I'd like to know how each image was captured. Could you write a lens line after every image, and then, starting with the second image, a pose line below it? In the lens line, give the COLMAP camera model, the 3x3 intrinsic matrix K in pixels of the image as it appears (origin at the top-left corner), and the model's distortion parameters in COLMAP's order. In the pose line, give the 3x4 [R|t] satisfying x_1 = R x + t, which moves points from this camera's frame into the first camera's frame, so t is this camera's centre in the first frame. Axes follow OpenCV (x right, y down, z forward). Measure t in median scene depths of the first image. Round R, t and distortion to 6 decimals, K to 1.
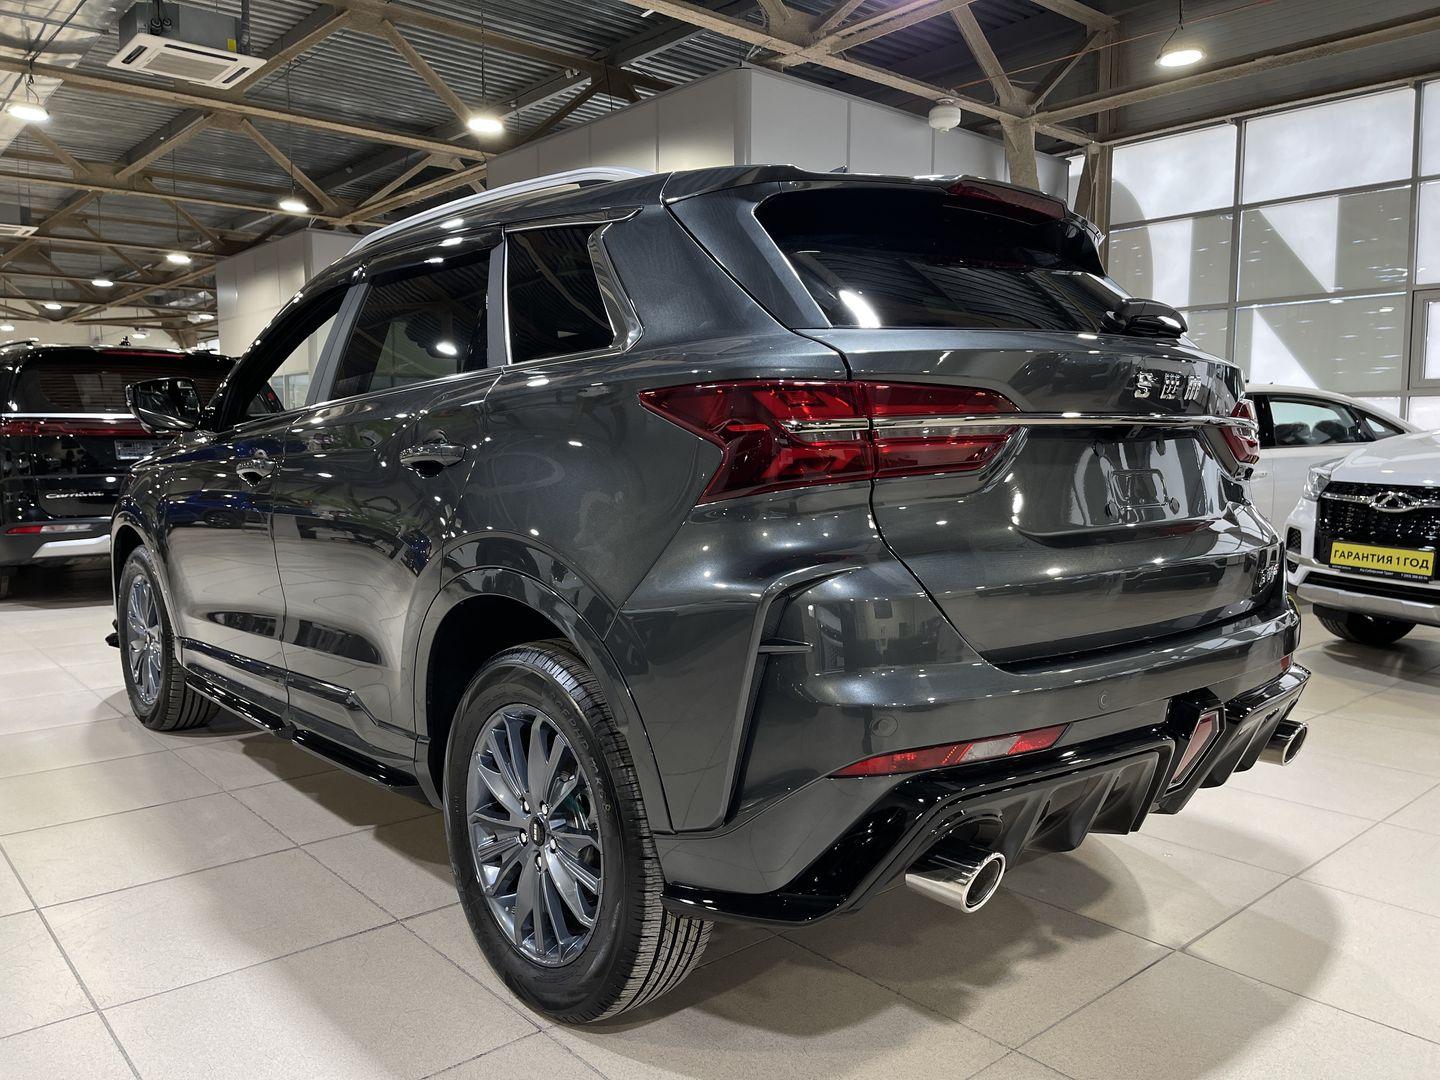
lens RADIAL K [[1095.3, 0, 714.3], [0, 1095.3, 548.2], [0, 0, 1]] dist [0.066420, -0.084095]
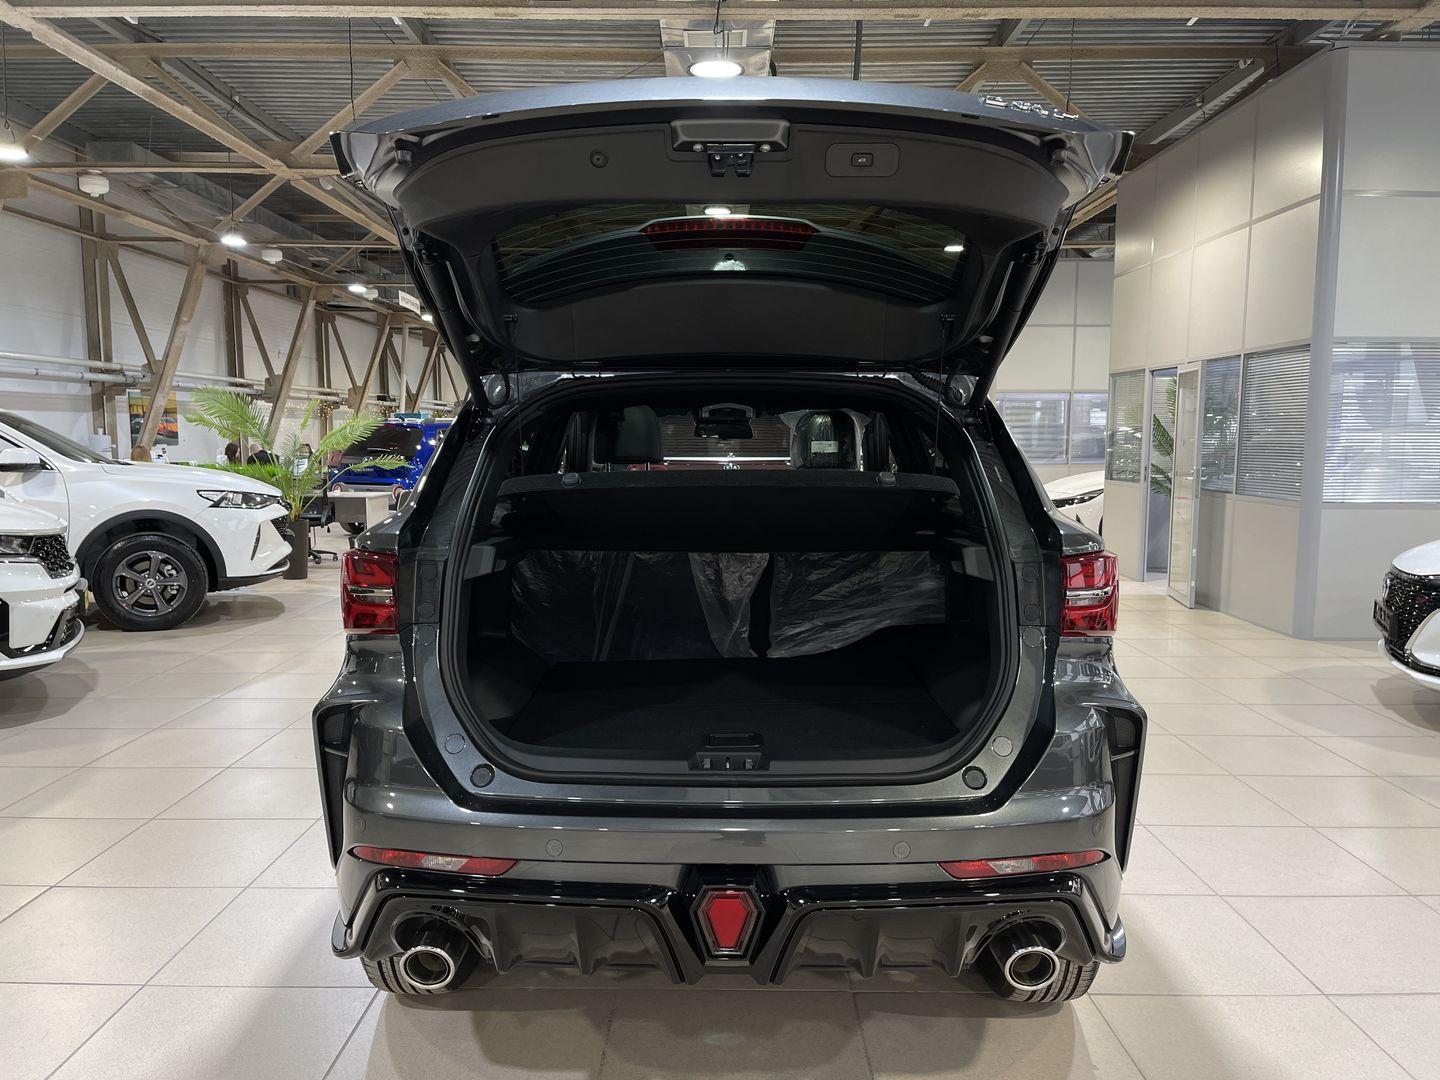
lens RADIAL K [[1095.3, 0, 717.9], [0, 1095.3, 537.0], [0, 0, 1]] dist [0.066420, -0.084095]
pose [[0.749424, 0.064217, -0.658969, 0.265327], [-0.066698, 0.997545, 0.021357, -0.047088], [0.658722, 0.027946, 0.751867, 0.055919]]
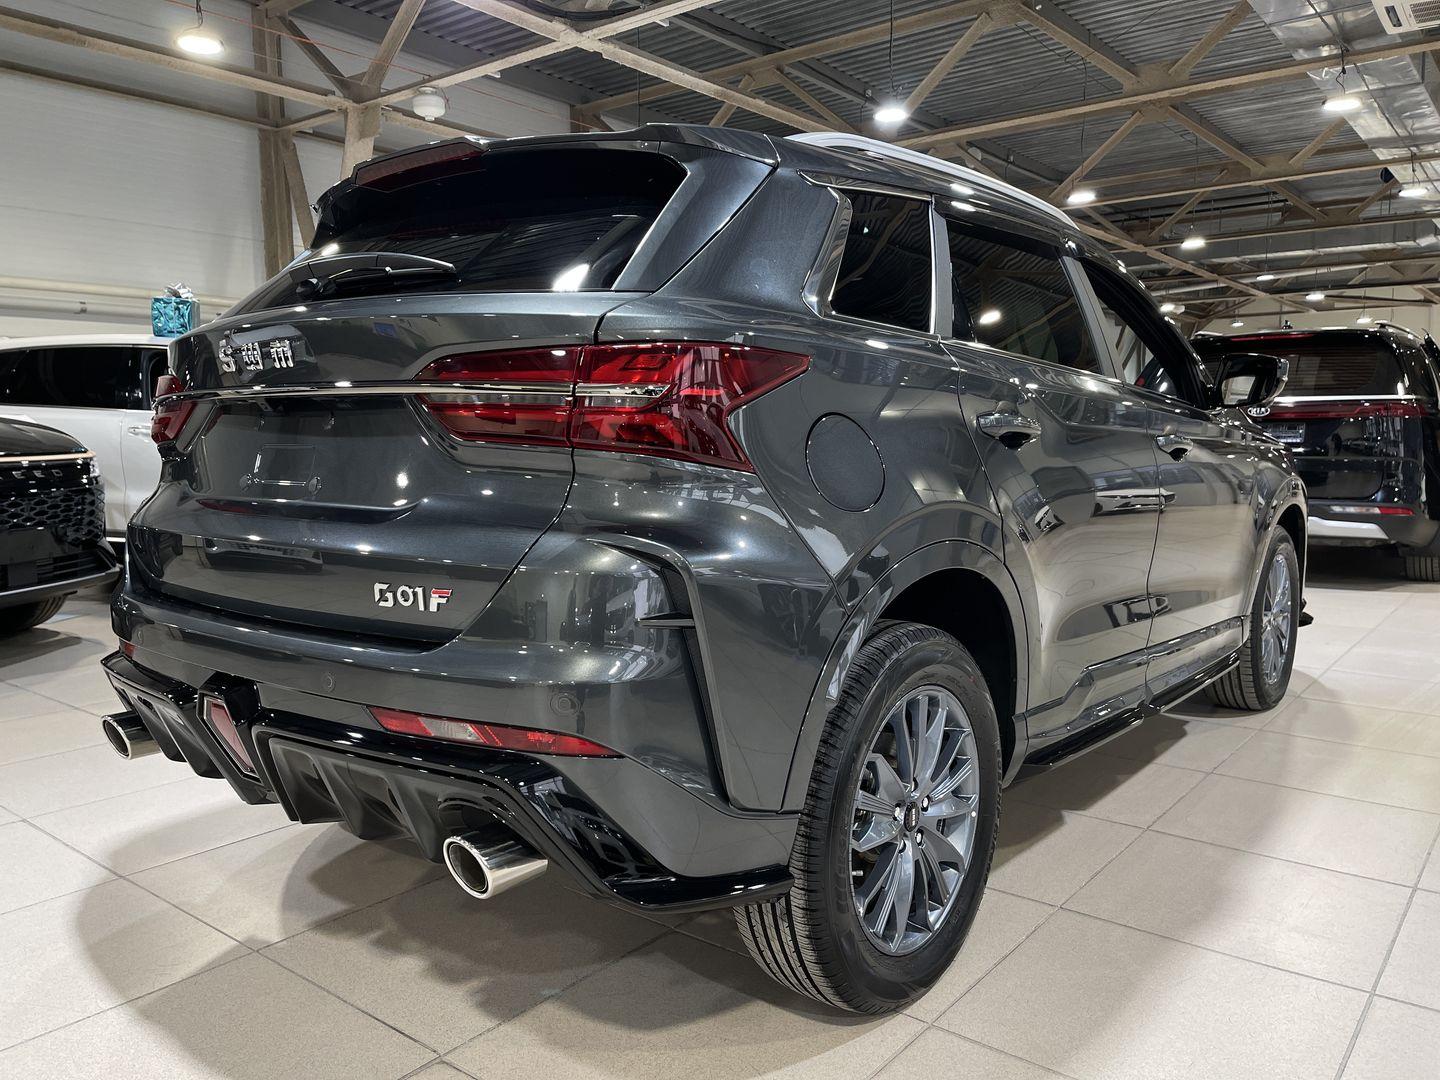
lens RADIAL K [[1095.3, 0, 720.1], [0, 1095.3, 546.1], [0, 0, 1]] dist [0.066420, -0.084095]
pose [[0.175972, 0.099994, -0.979303, 0.352866], [-0.091442, 0.992187, 0.084878, -0.024361], [0.980139, 0.074613, 0.183741, 0.304078]]
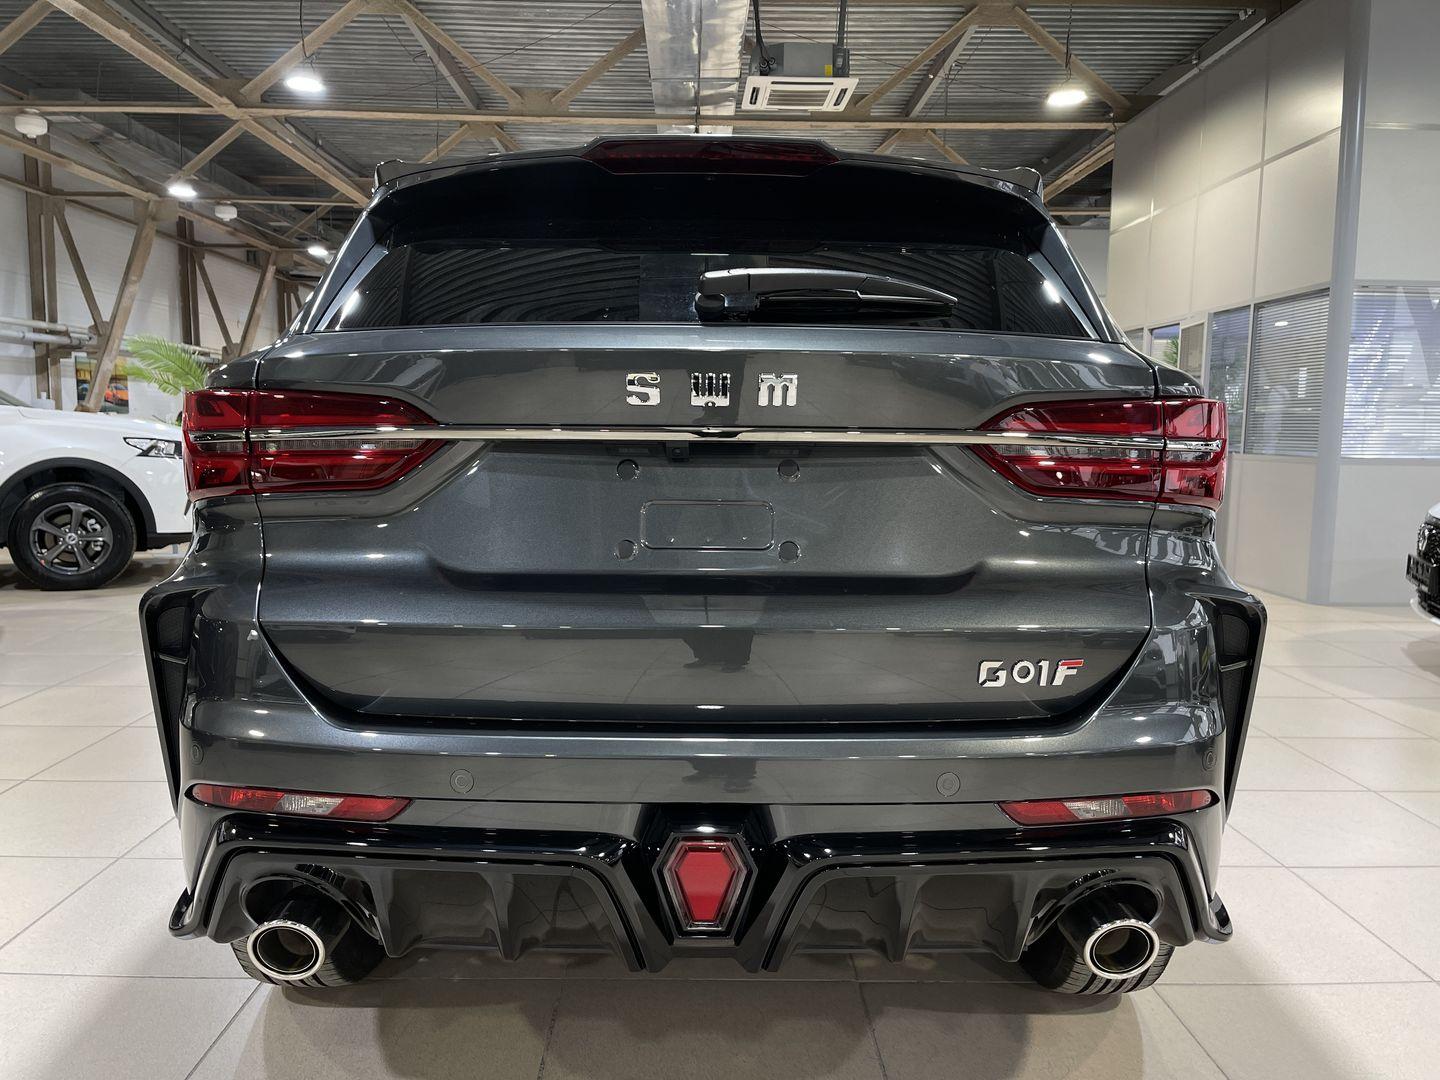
lens RADIAL K [[1095.3, 0, 715.9], [0, 1095.3, 530.7], [0, 0, 1]] dist [0.066420, -0.084095]
pose [[0.762556, 0.069610, -0.643166, 0.220407], [-0.072751, 0.997115, 0.021662, -0.016241], [0.642818, 0.030273, 0.765420, 0.110051]]
